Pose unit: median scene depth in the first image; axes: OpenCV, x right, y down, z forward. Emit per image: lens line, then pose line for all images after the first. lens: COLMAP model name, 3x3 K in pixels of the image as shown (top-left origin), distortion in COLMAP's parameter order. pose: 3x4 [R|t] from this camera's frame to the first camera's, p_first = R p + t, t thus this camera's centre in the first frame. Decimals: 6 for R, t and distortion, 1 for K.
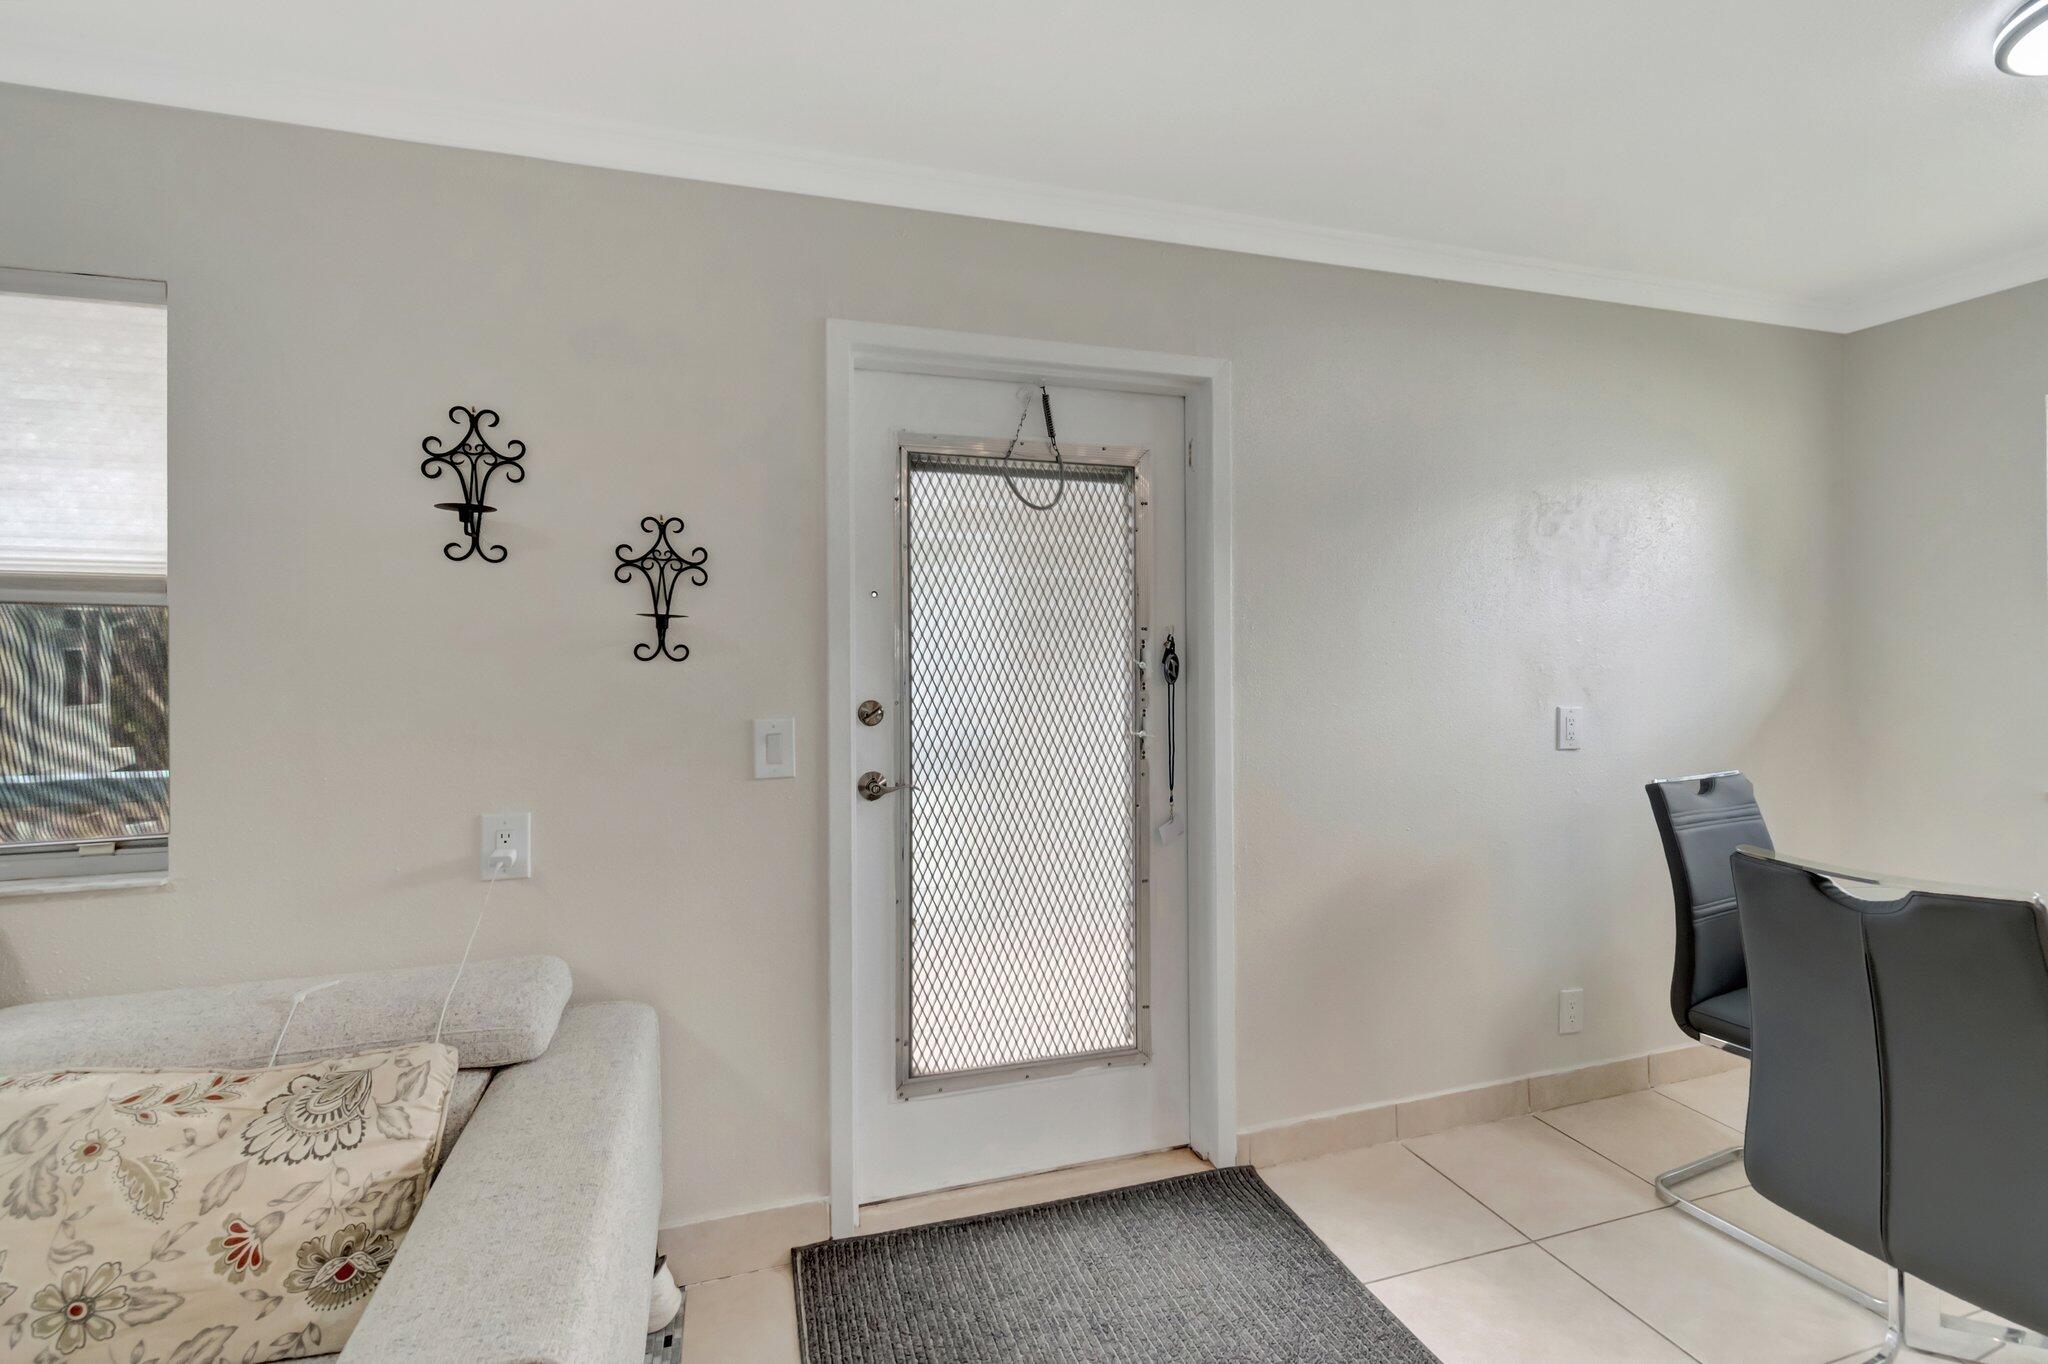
lens RADIAL K [[918.6, 0, 1026.1], [0, 918.6, 658.4], [0, 0, 1]] dist [-0.000192, -0.000104]
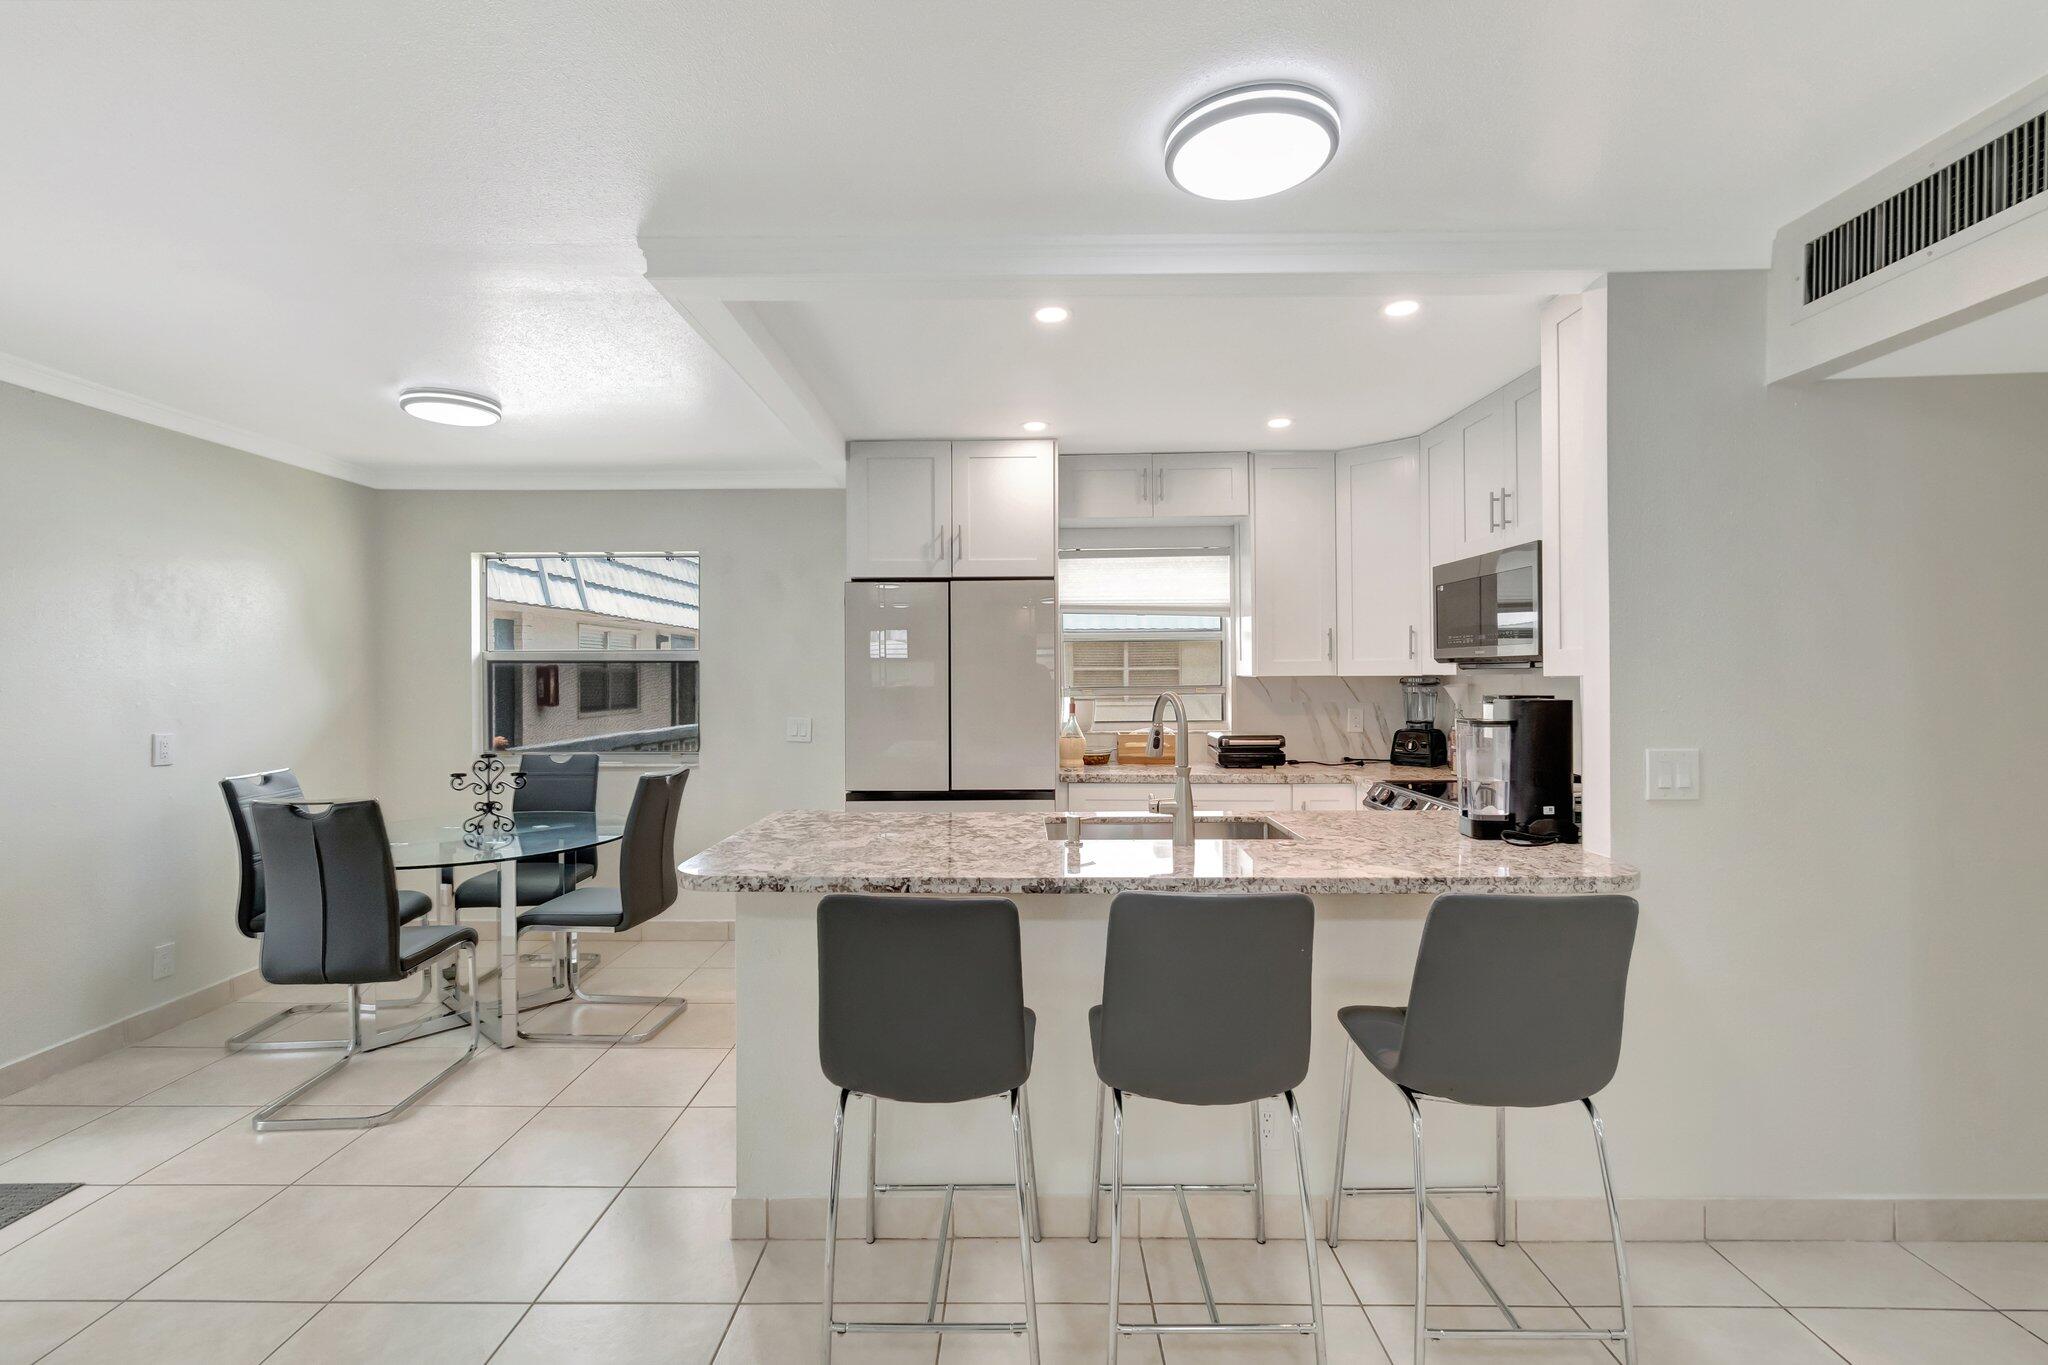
lens RADIAL K [[924.7, 0, 1020.6], [0, 924.7, 677.7], [0, 0, 1]] dist [0.001912, 0.000331]
pose [[0.312392, 0.006602, 0.949930, -0.345108], [0.003598, 0.999960, -0.008132, -0.014531], [-0.949946, 0.005958, 0.312356, -0.696200]]
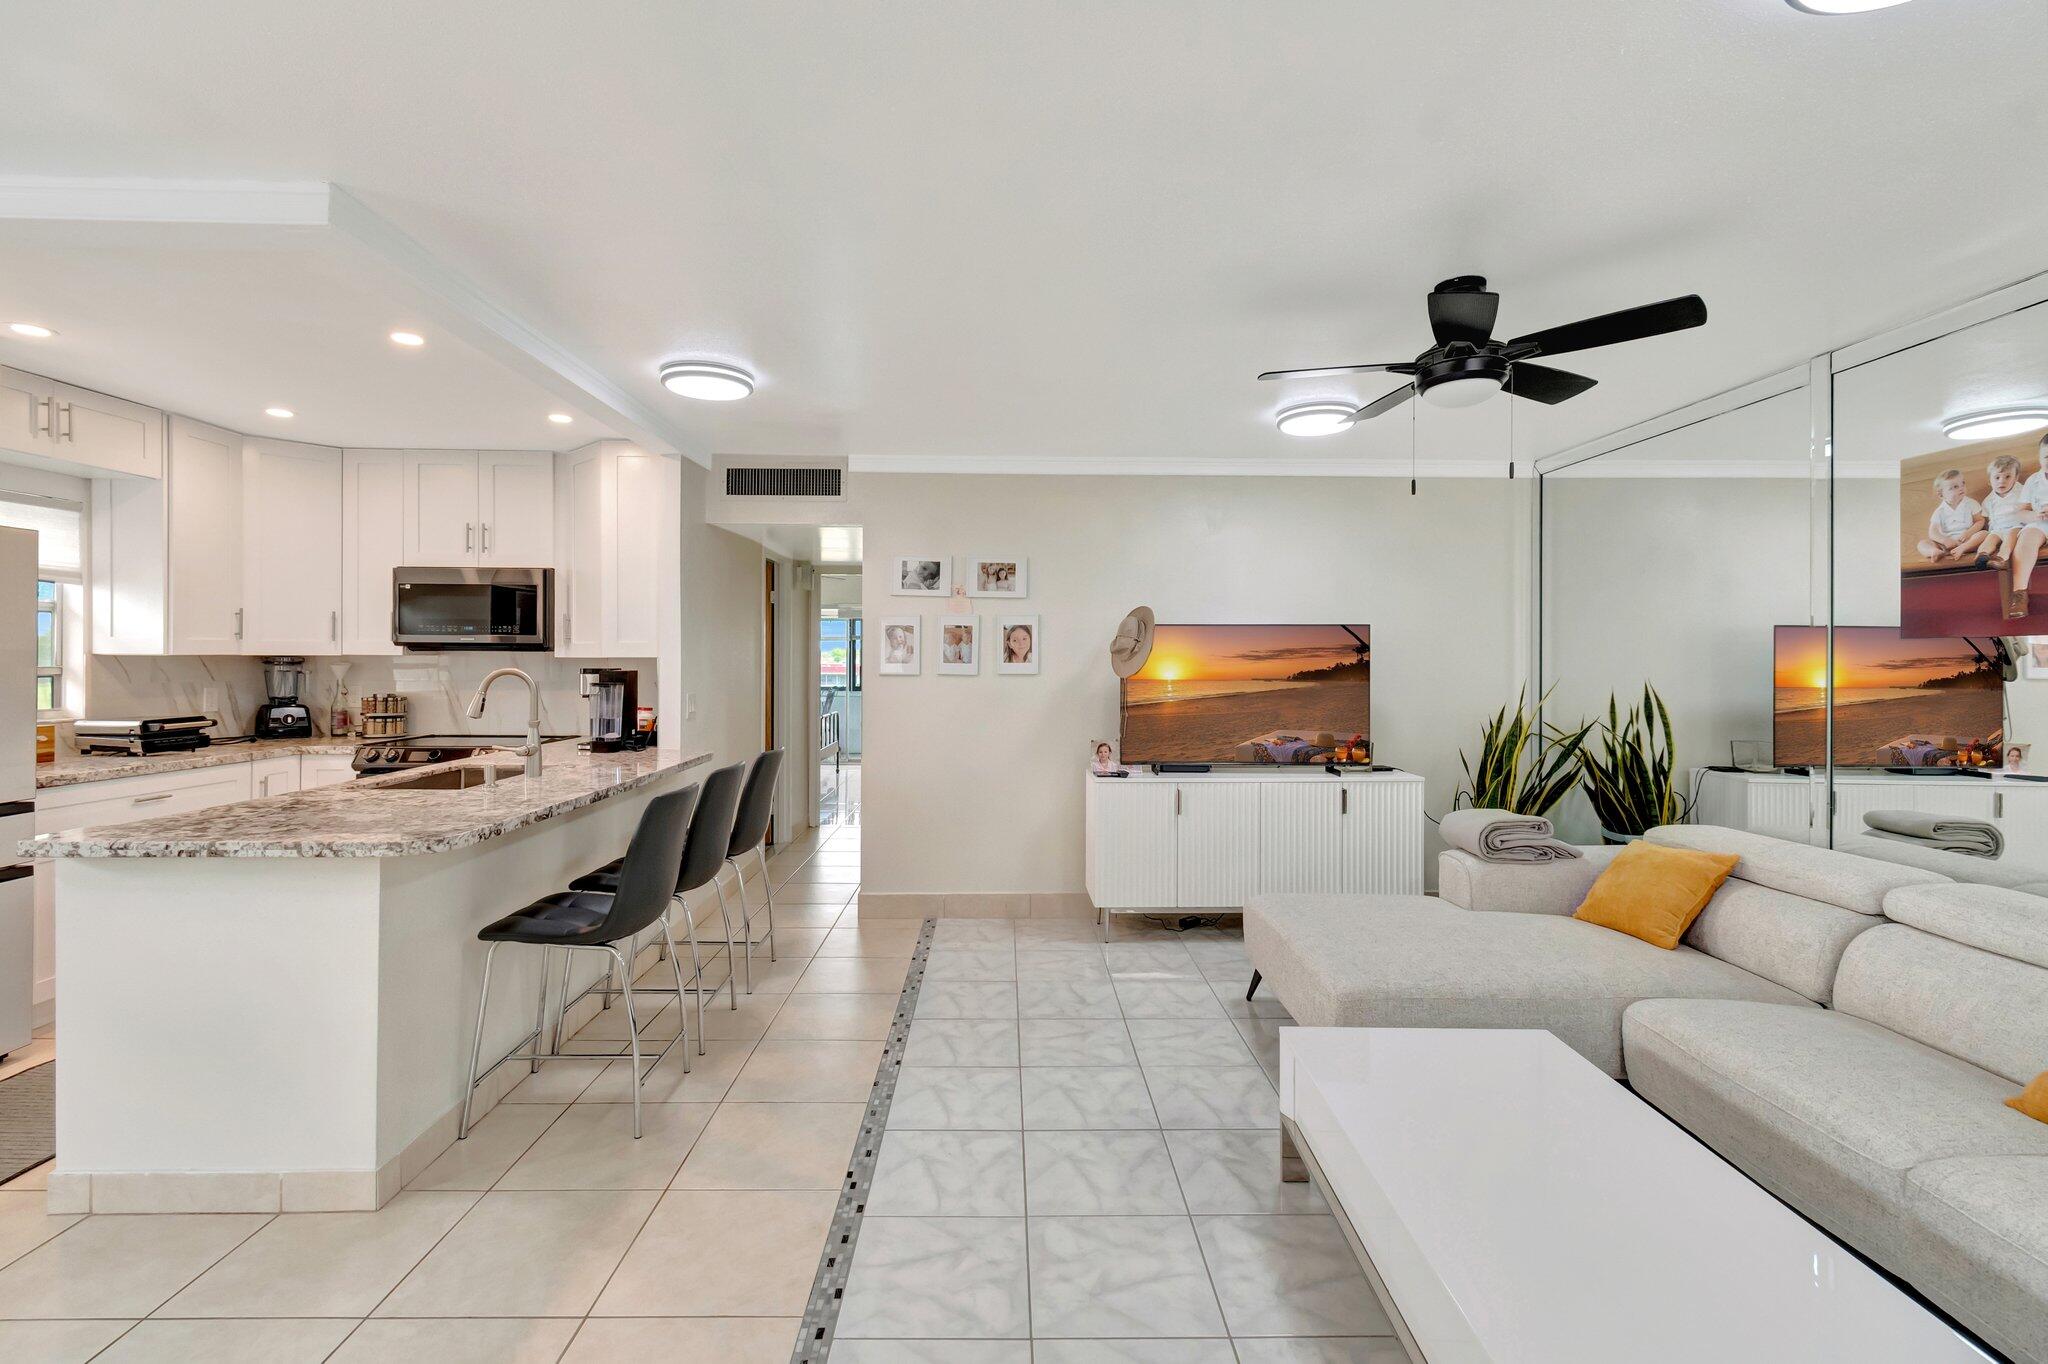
lens RADIAL K [[898.2, 0, 1018.8], [0, 898.2, 663.6], [0, 0, 1]] dist [-0.002139, -0.000527]
pose [[-0.959250, 0.002614, 0.282545, -0.434169], [0.004302, 0.999976, 0.005354, -0.016274], [-0.282525, 0.006351, -0.959239, 0.703017]]
